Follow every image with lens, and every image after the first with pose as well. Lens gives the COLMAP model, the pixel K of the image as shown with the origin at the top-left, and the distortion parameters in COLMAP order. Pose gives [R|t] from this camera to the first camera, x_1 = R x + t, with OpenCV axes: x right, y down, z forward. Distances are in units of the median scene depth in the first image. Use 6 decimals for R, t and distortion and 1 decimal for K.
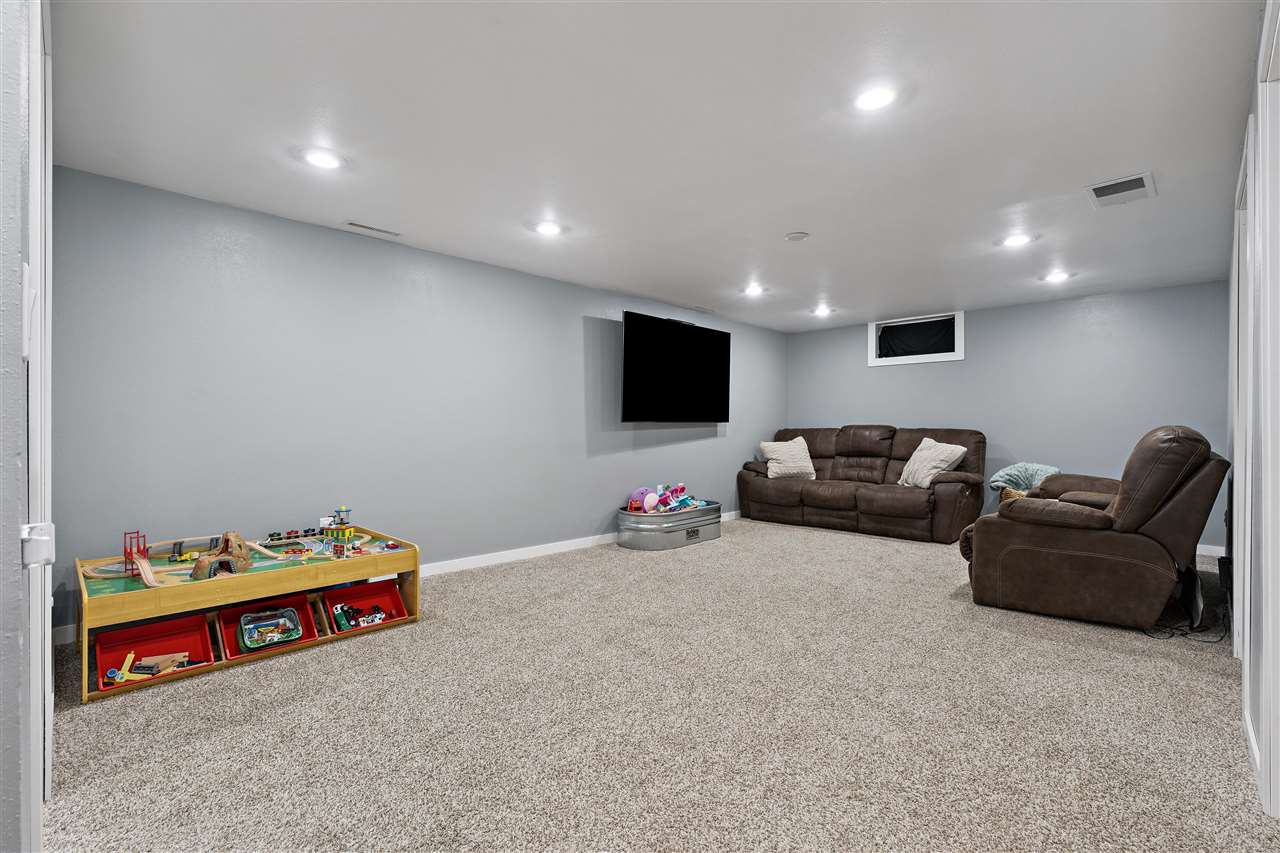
lens RADIAL K [[568.1, 0, 625.1], [0, 568.1, 429.6], [0, 0, 1]] dist [-0.000520, 0.000135]
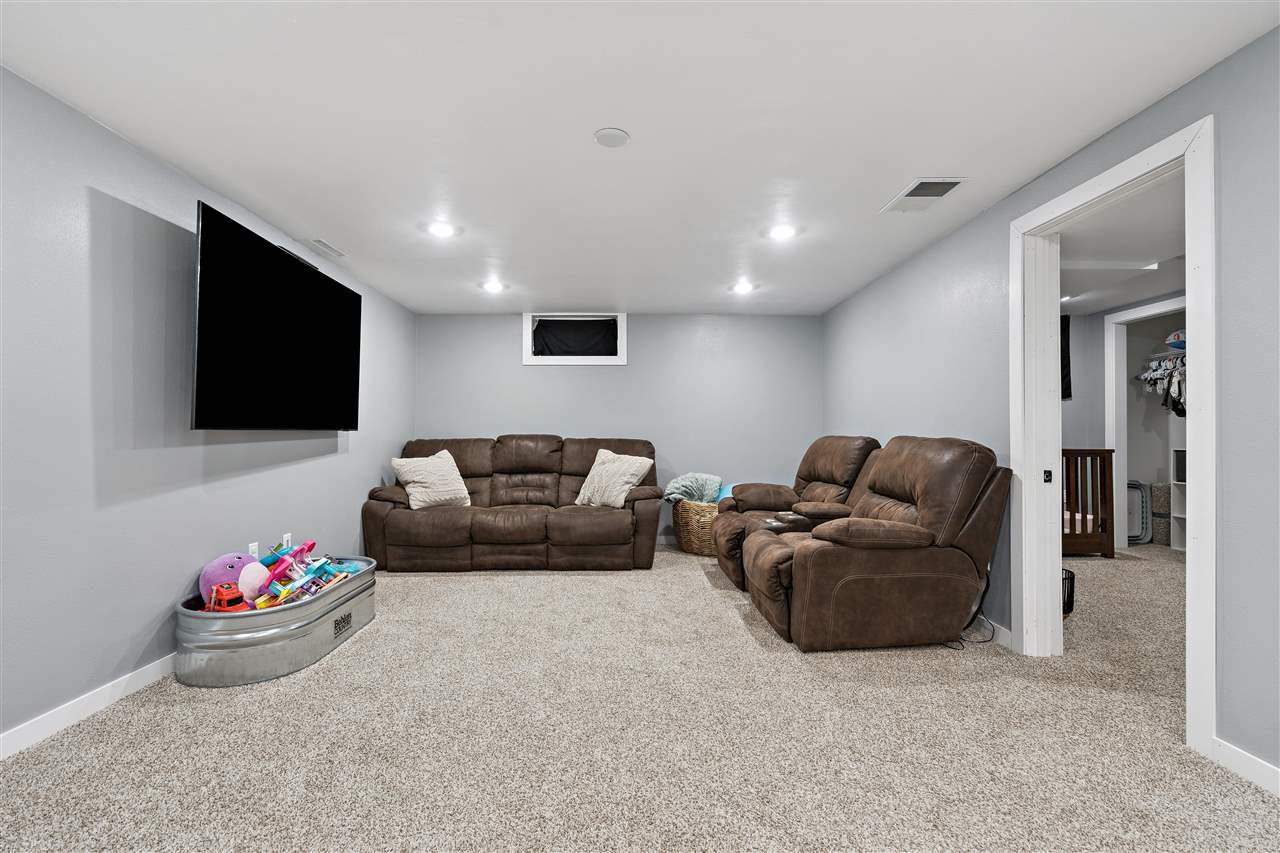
lens RADIAL K [[582.0, 0, 635.8], [0, 582.0, 433.7], [0, 0, 1]] dist [-0.004076, 0.000494]
pose [[0.689141, 0.000965, 0.724627, -0.089843], [0.005395, 0.999965, -0.006462, -0.003452], [-0.724608, 0.008362, 0.689111, 0.327795]]
